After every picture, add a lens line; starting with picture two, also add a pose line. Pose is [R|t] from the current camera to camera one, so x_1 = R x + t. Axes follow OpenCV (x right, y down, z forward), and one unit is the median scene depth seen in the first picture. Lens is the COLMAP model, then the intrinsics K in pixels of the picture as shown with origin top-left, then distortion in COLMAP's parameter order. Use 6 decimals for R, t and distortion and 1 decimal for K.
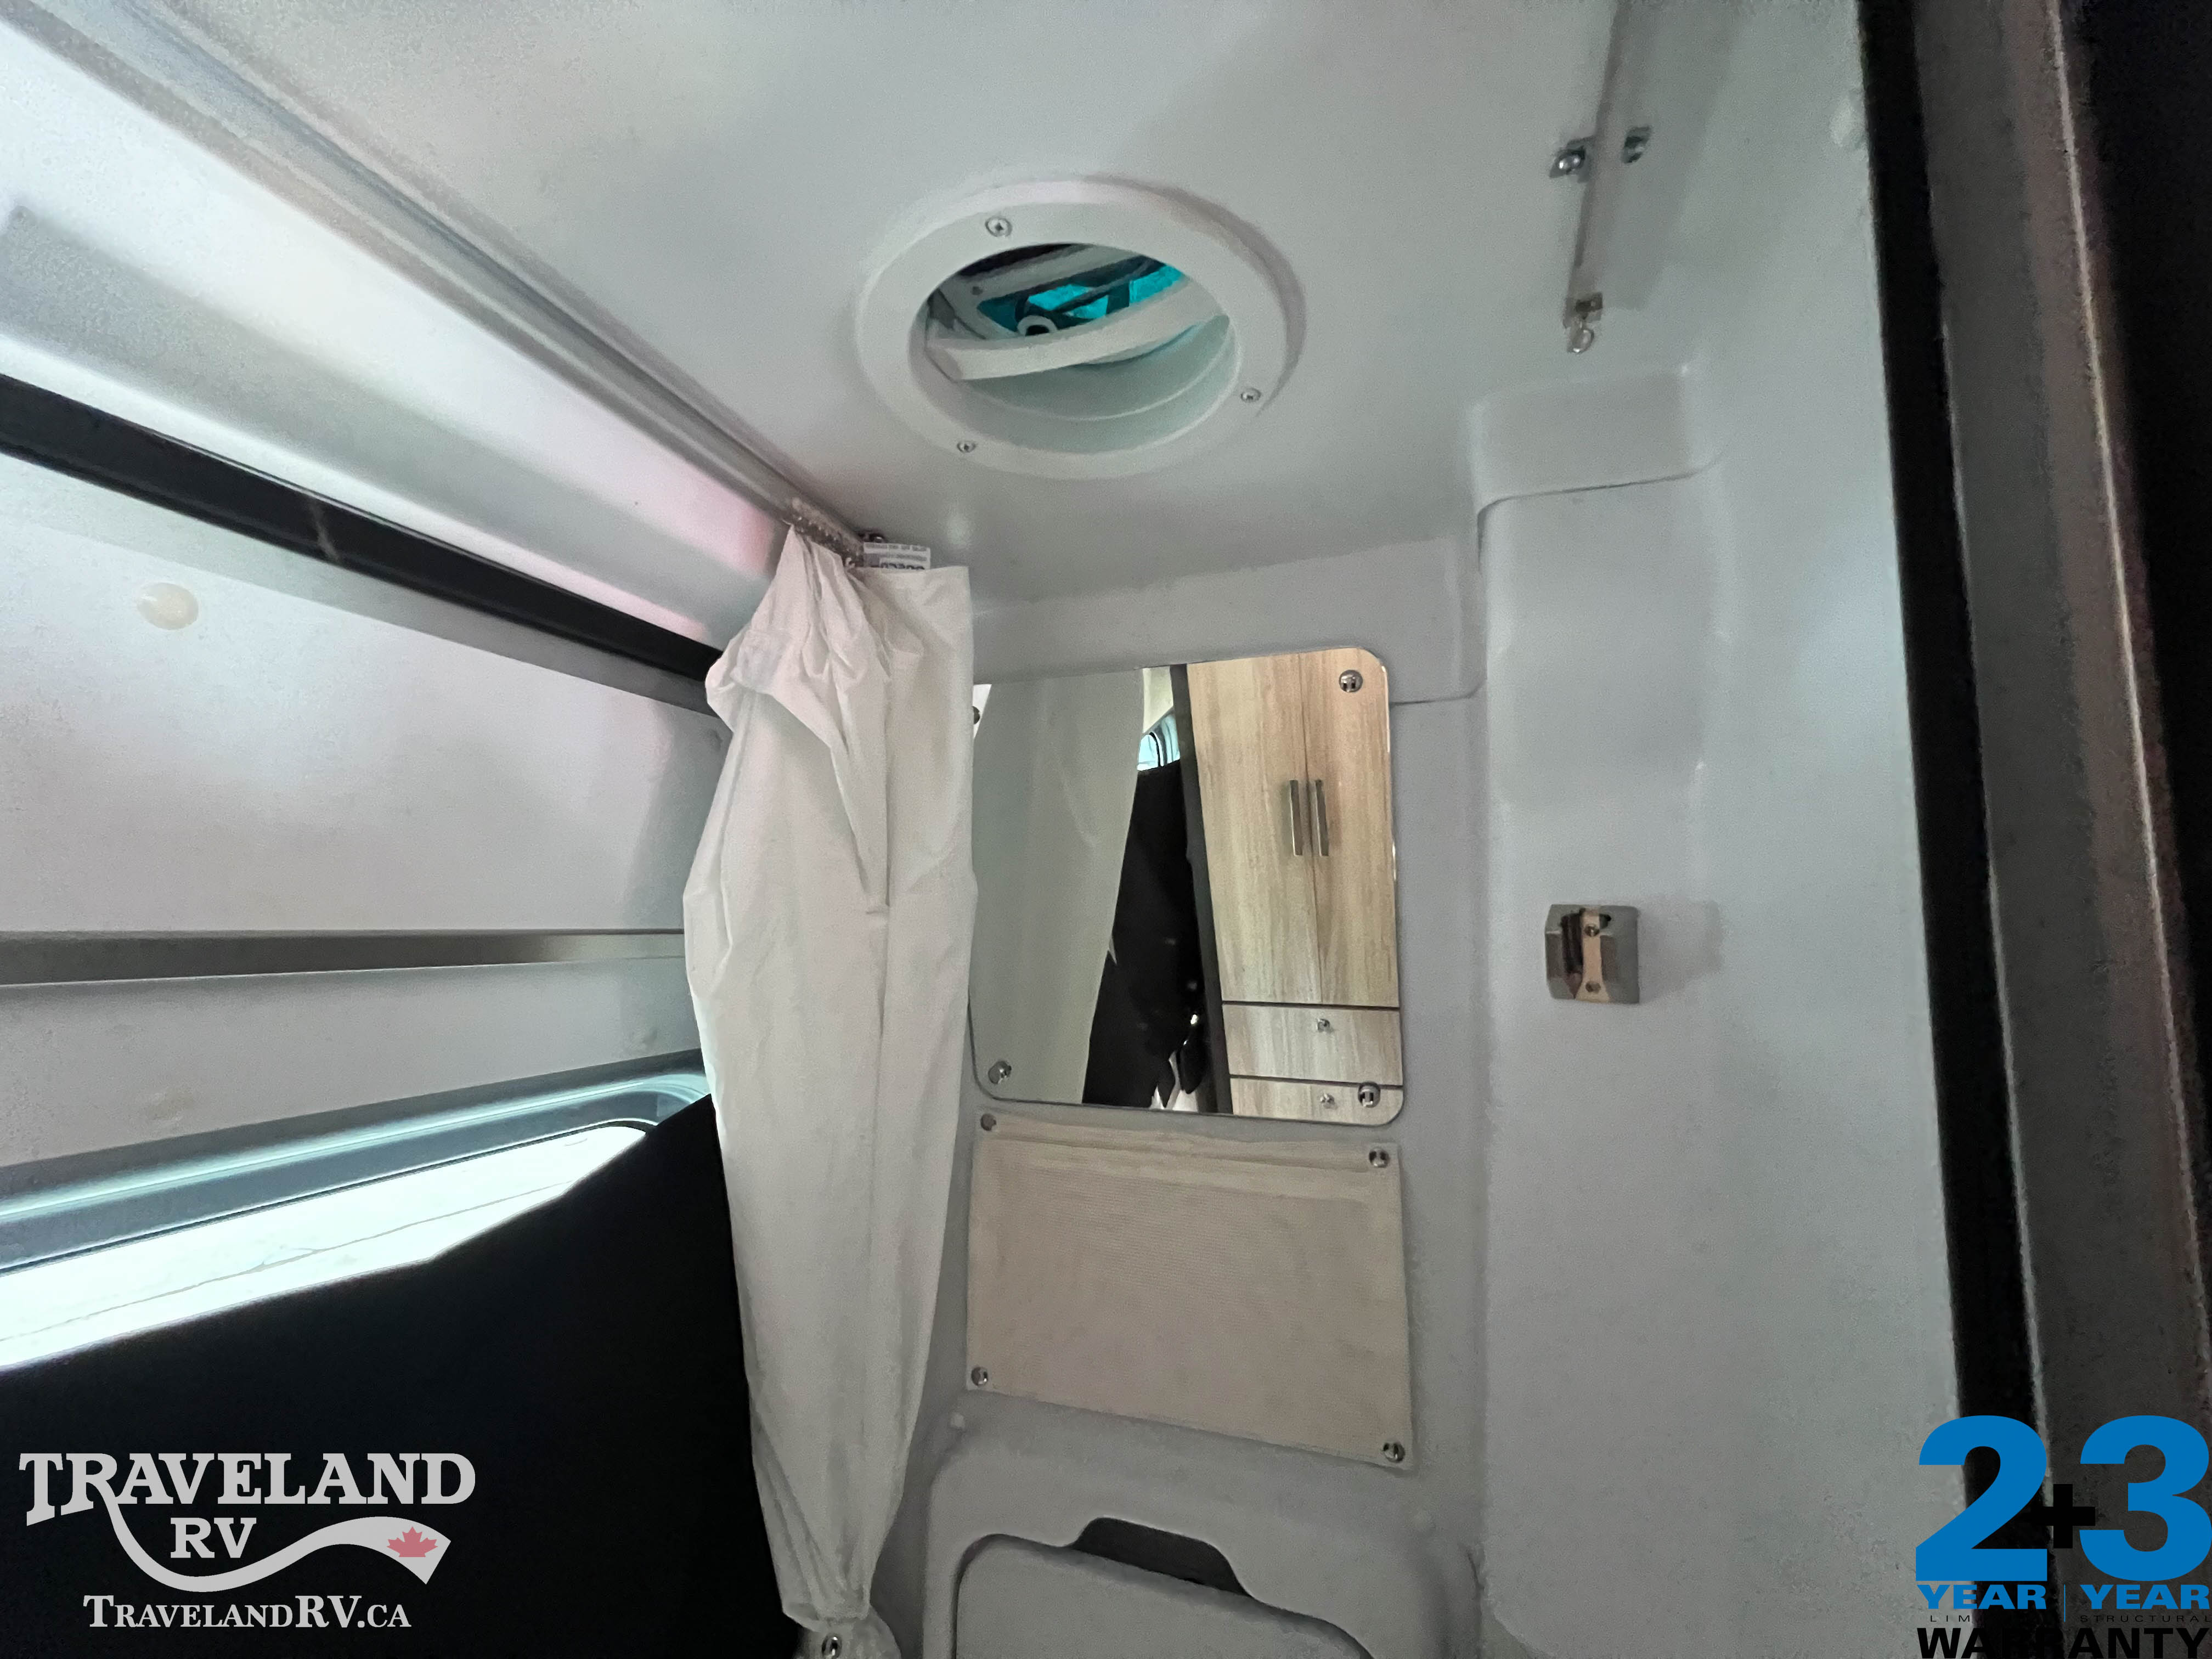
lens RADIAL K [[902.8, 0, 1106.0], [0, 902.8, 829.5], [0, 0, 1]] dist [-0.000346, 0.000350]
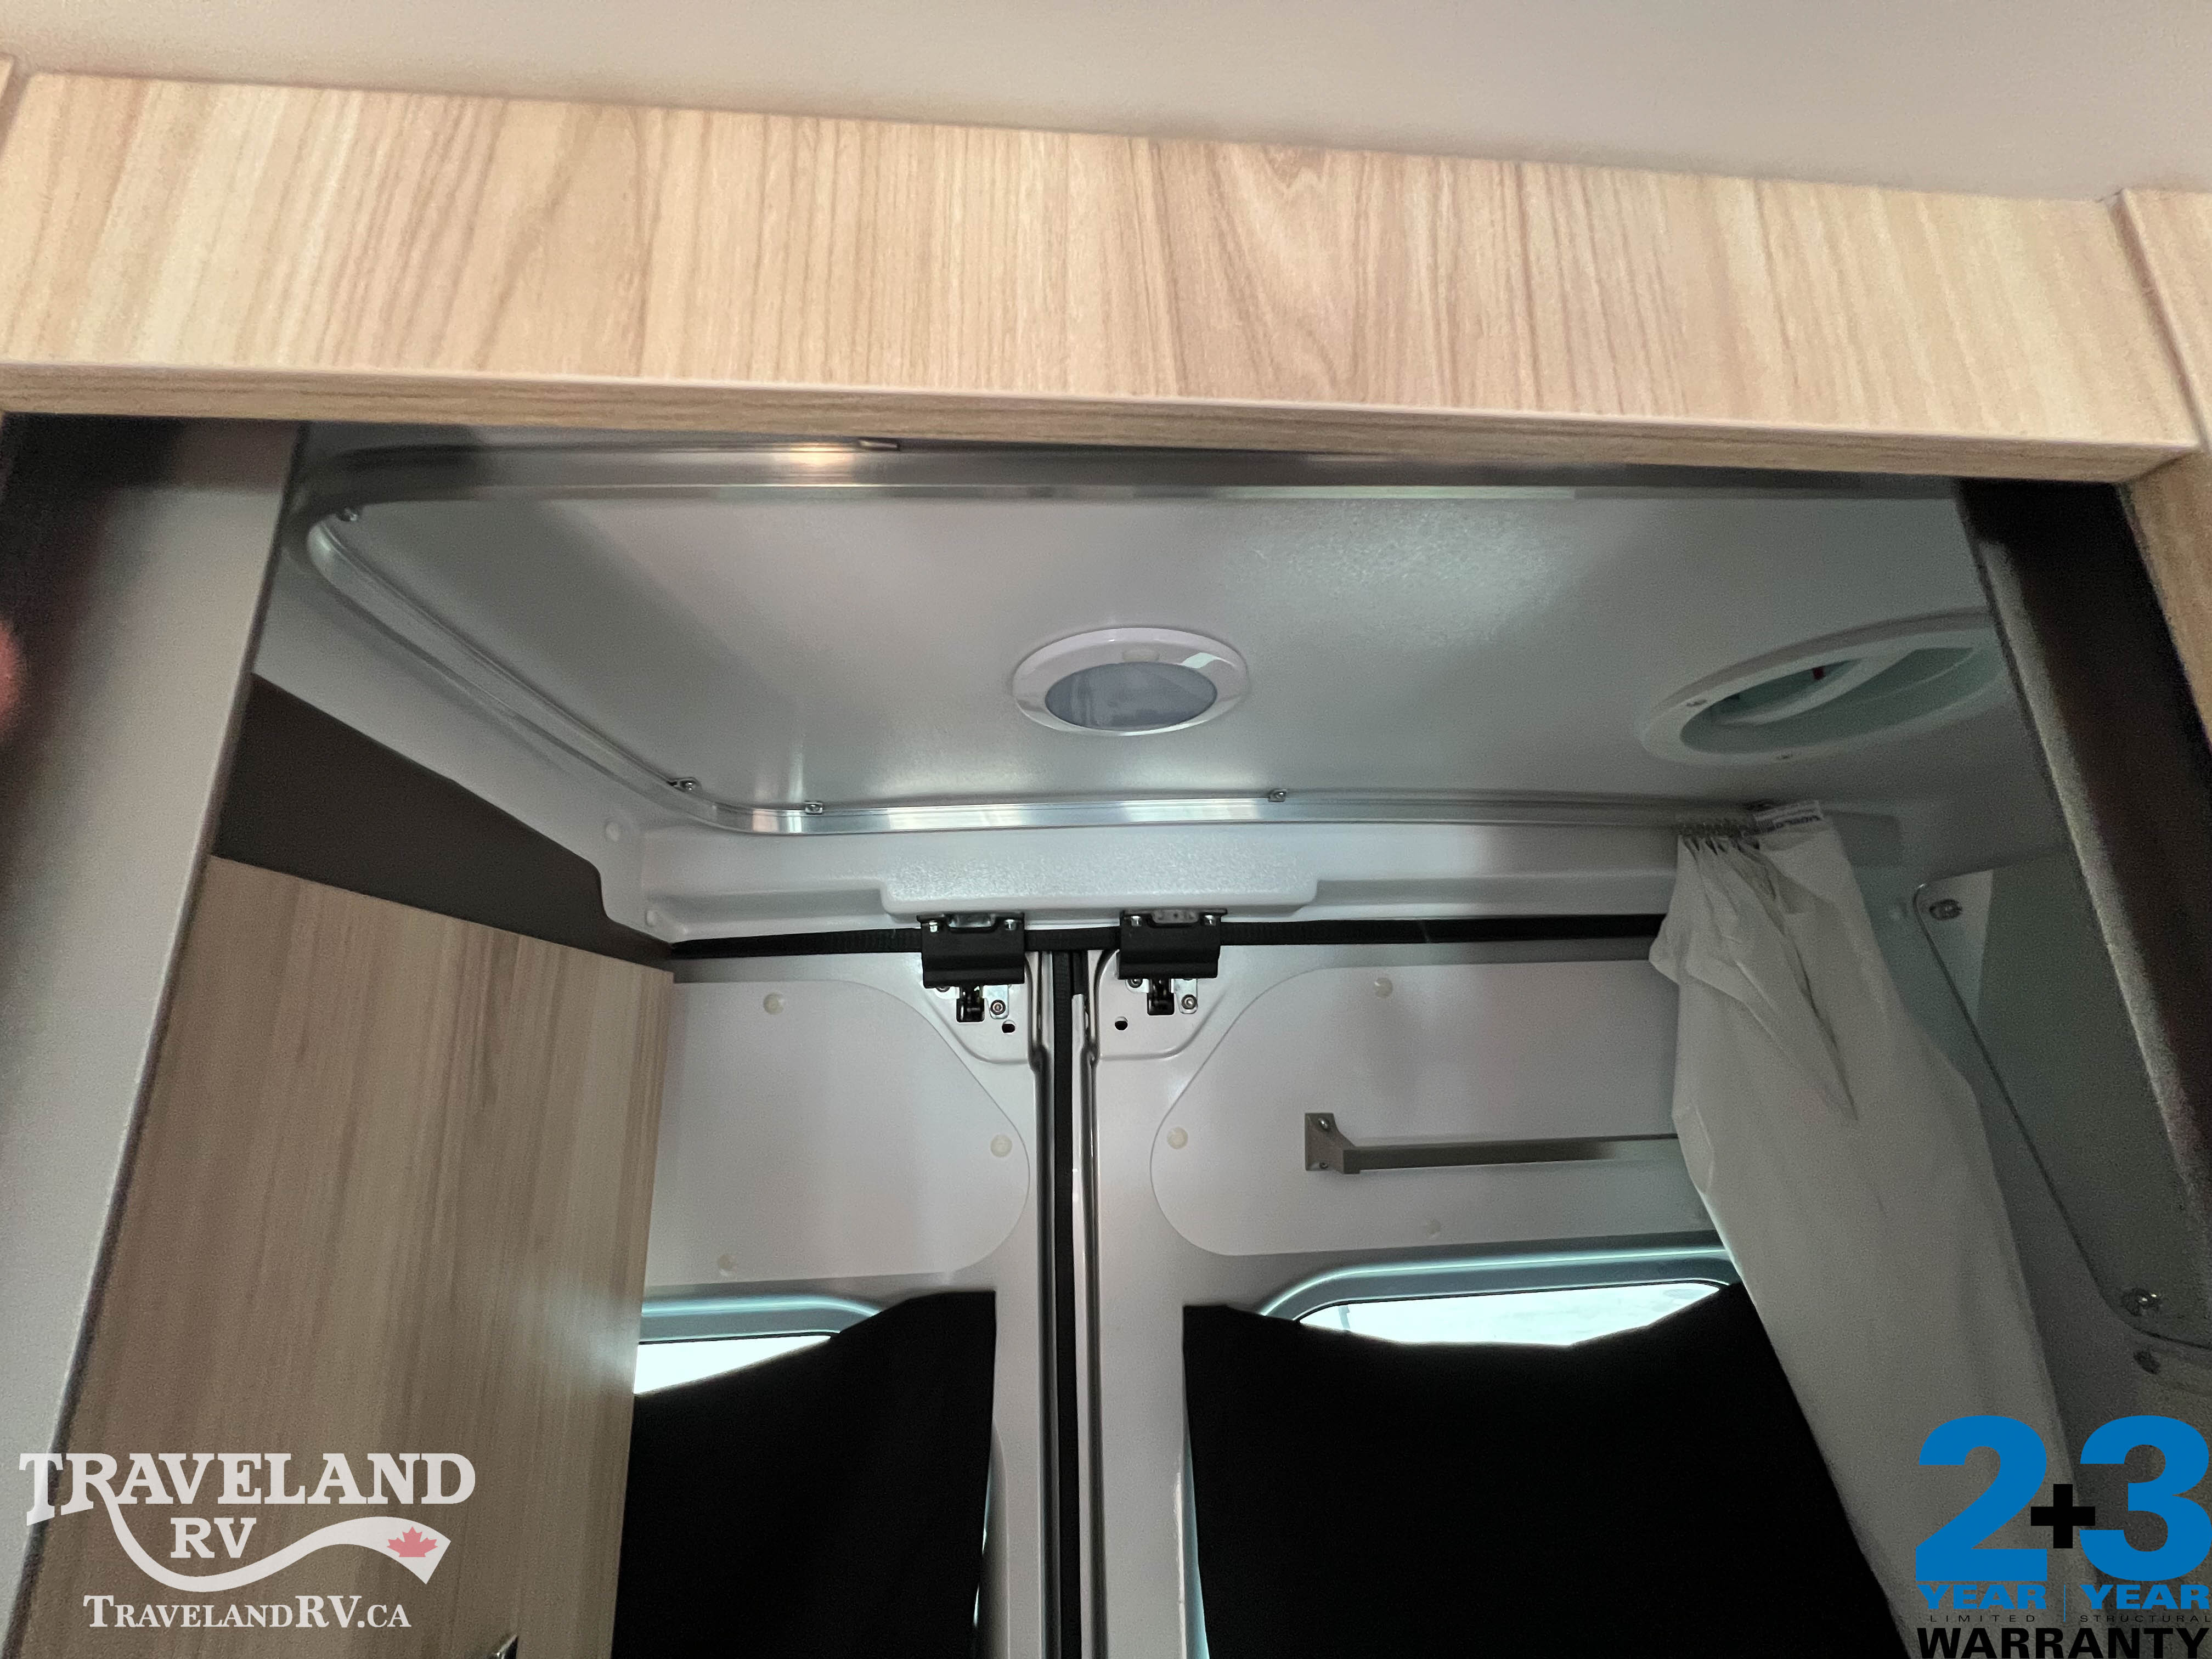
lens RADIAL K [[902.8, 0, 1106.0], [0, 902.8, 829.5], [0, 0, 1]] dist [-0.000346, 0.000350]
pose [[0.411707, -0.252234, -0.875714, 0.432414], [0.121797, 0.967542, -0.221422, -0.125858], [0.903140, -0.015499, 0.429066, -0.336160]]
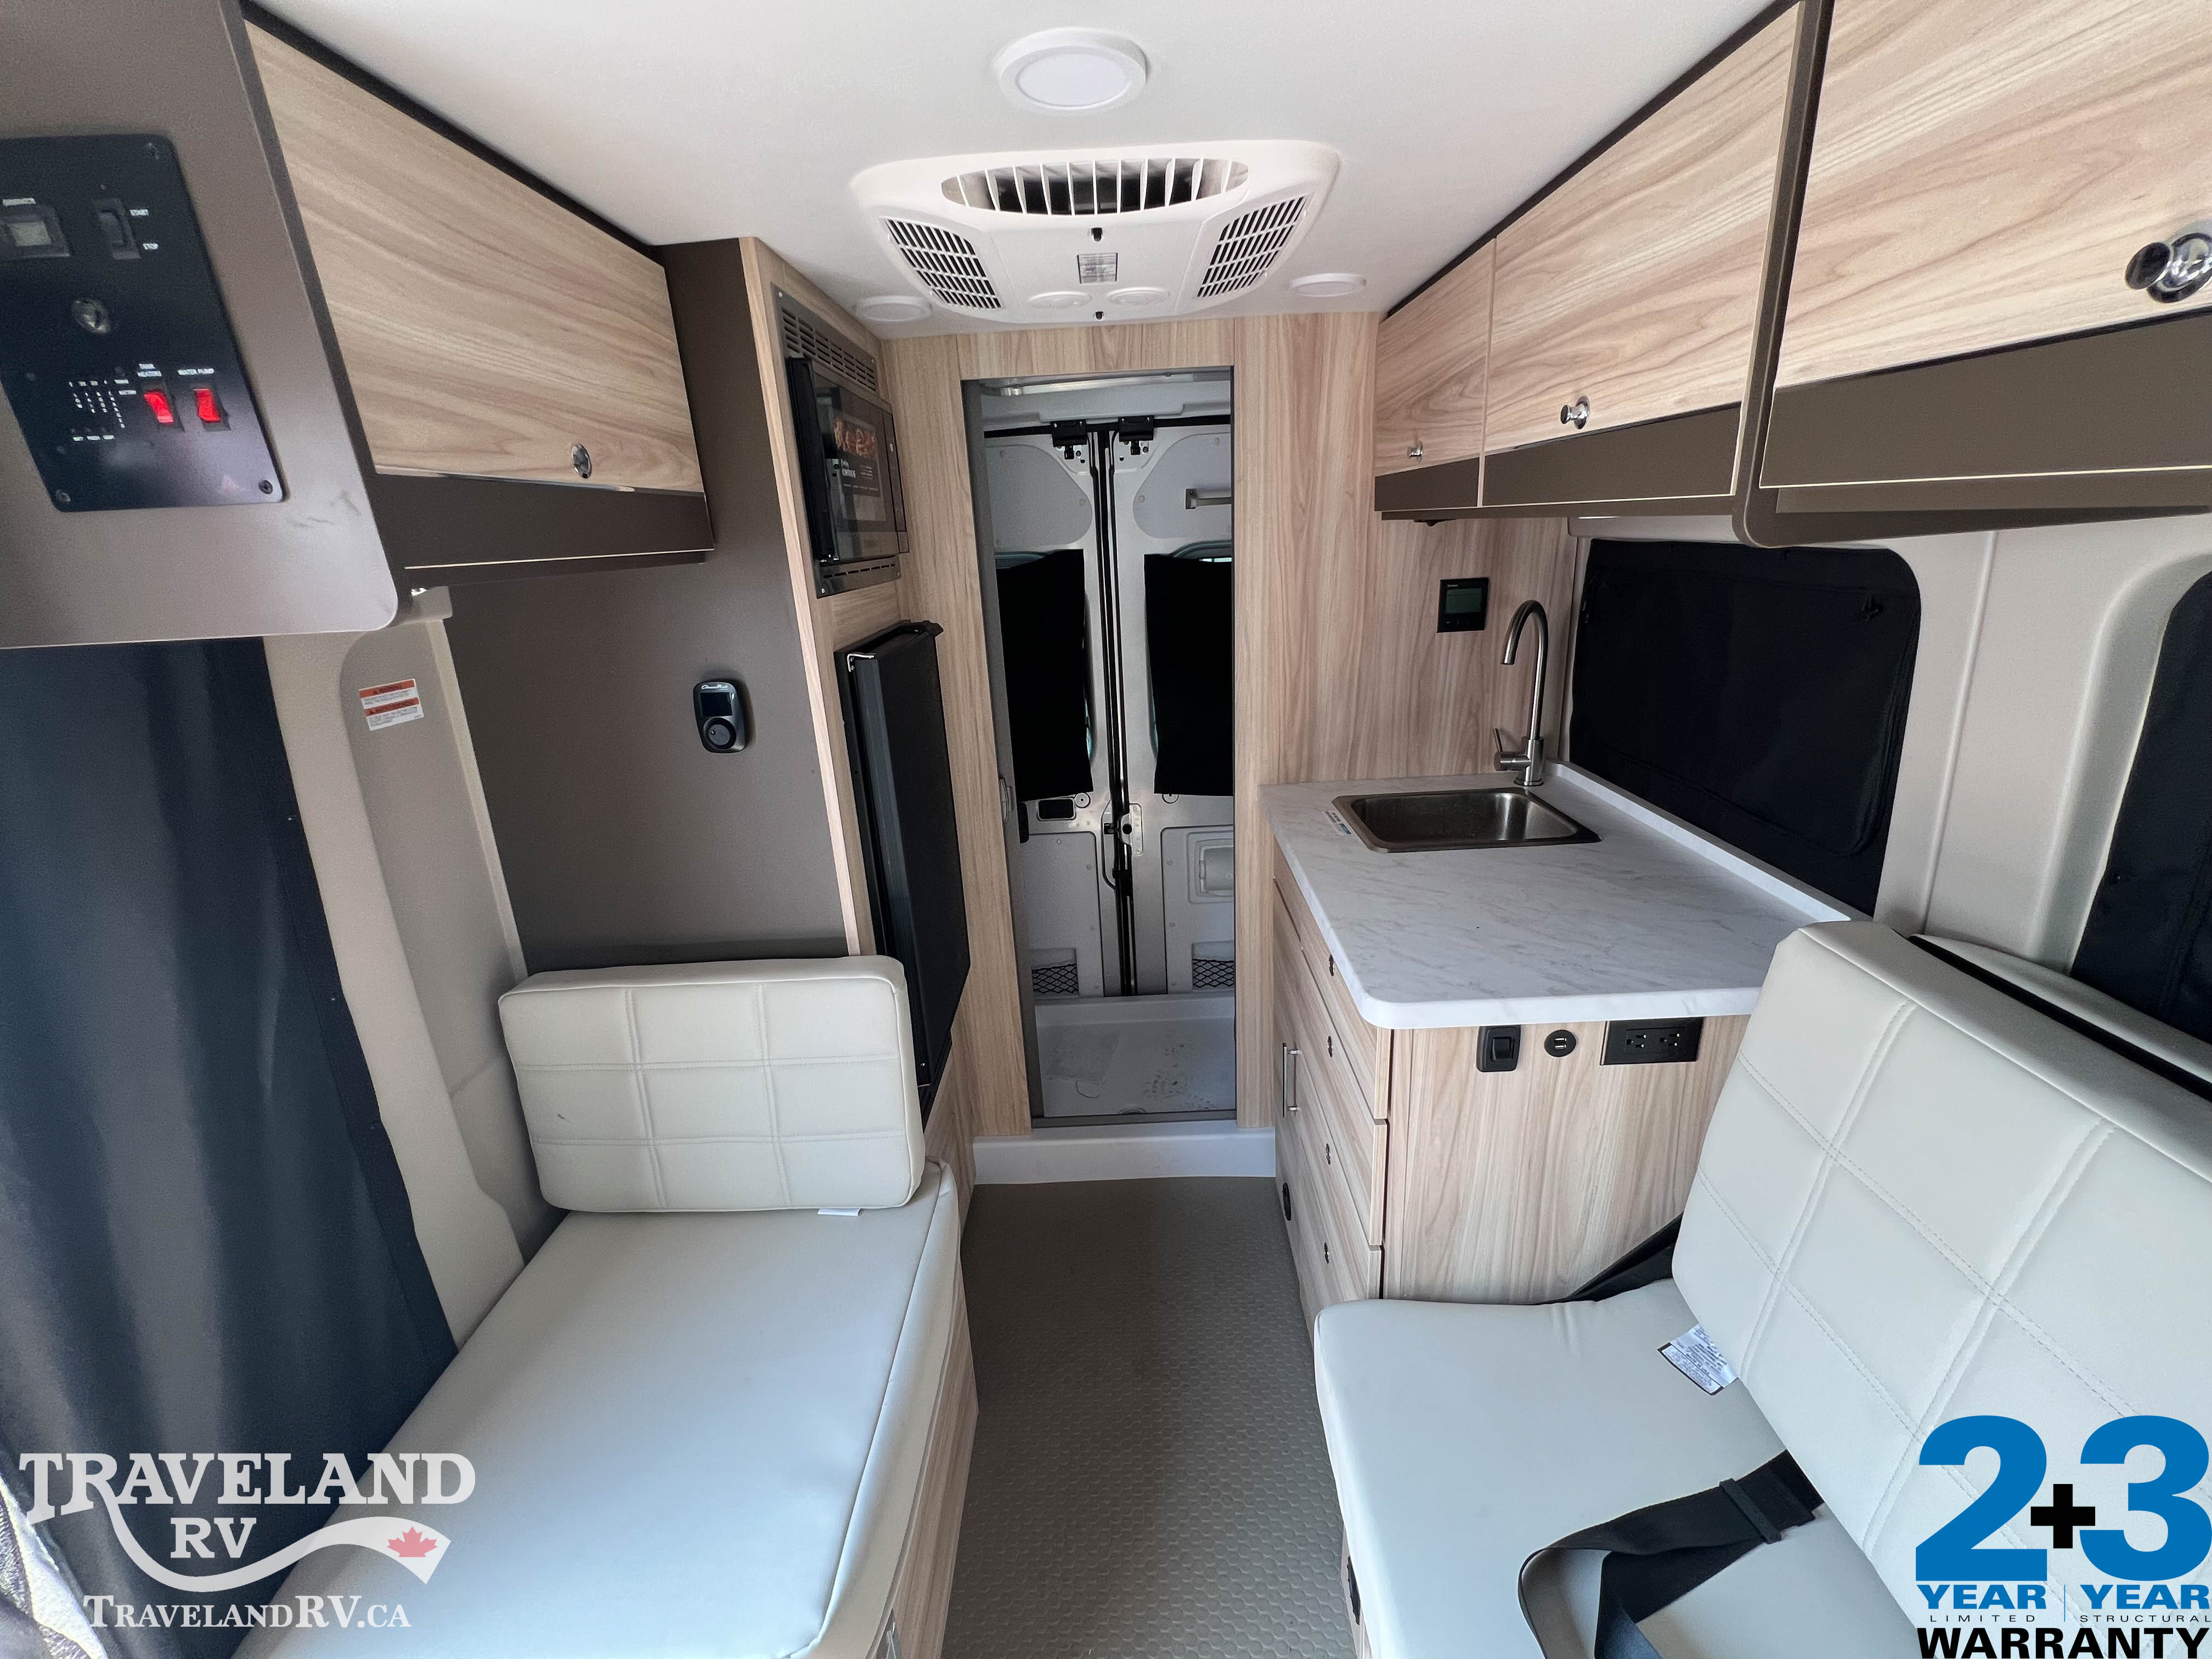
lens RADIAL K [[889.0, 0, 1109.0], [0, 889.0, 827.2], [0, 0, 1]] dist [-0.000841, -0.000004]
pose [[0.330128, 0.276137, -0.902643, 2.935241], [0.146569, 0.929660, 0.338008, 0.026959], [0.932488, -0.243885, 0.266434, -1.156881]]
